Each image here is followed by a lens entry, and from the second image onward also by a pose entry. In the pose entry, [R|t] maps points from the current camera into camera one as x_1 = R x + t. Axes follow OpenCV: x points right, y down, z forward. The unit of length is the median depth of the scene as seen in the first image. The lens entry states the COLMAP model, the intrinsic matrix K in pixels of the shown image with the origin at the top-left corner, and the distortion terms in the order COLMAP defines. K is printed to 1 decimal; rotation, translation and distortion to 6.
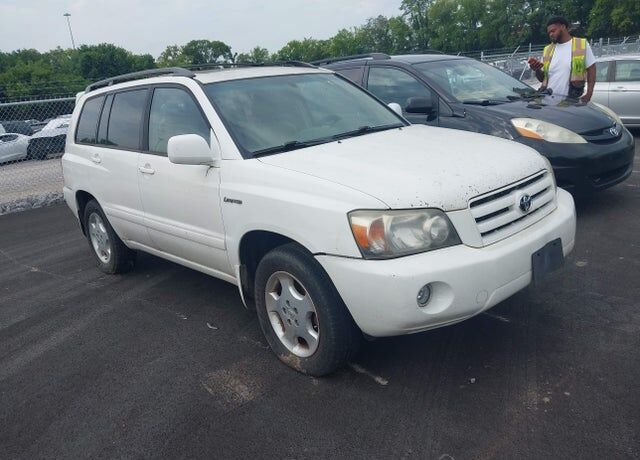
lens RADIAL K [[498.8, 0, 320.0], [0, 498.8, 230.0], [0, 0, 1]] dist [0.000830, -0.000218]
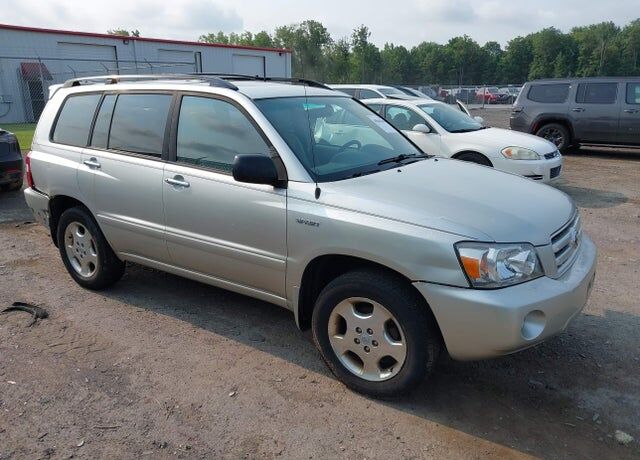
lens RADIAL K [[498.8, 0, 320.0], [0, 498.8, 230.0], [0, 0, 1]] dist [0.000830, -0.000218]
pose [[0.972550, 0.040702, 0.229107, -0.359933], [-0.037283, 0.999120, -0.019235, -0.025850], [-0.229689, 0.010166, 0.973211, 0.020426]]
